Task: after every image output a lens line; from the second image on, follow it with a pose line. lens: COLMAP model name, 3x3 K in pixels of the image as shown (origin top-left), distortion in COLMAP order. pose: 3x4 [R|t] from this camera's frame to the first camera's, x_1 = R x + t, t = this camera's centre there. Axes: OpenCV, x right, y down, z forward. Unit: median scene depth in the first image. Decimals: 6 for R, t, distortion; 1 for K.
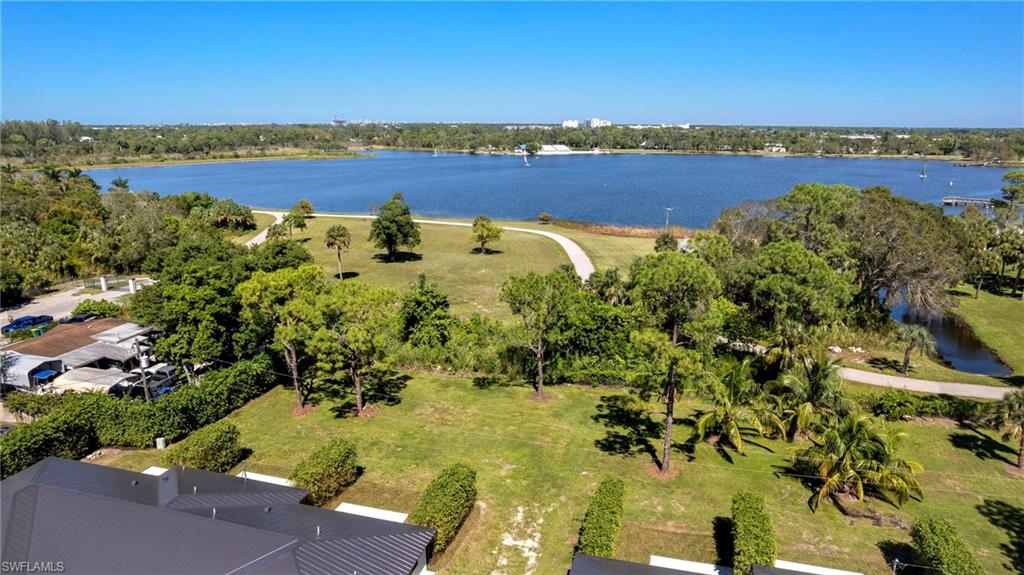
lens RADIAL K [[681.6, 0, 512.0], [0, 681.6, 287.5], [0, 0, 1]] dist [-0.074662, 0.100491]
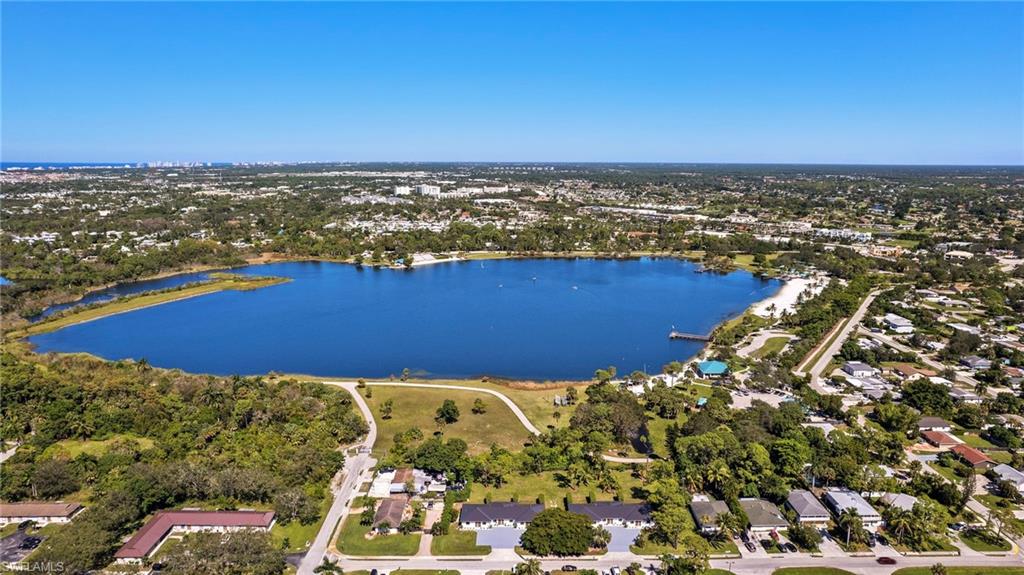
lens RADIAL K [[681.6, 0, 512.0], [0, 681.6, 287.5], [0, 0, 1]] dist [-0.074662, 0.100491]
pose [[0.965326, -0.062180, 0.253533, -0.951289], [0.075858, 0.996124, -0.044528, -0.700659], [-0.249781, 0.062217, 0.966301, -2.595775]]
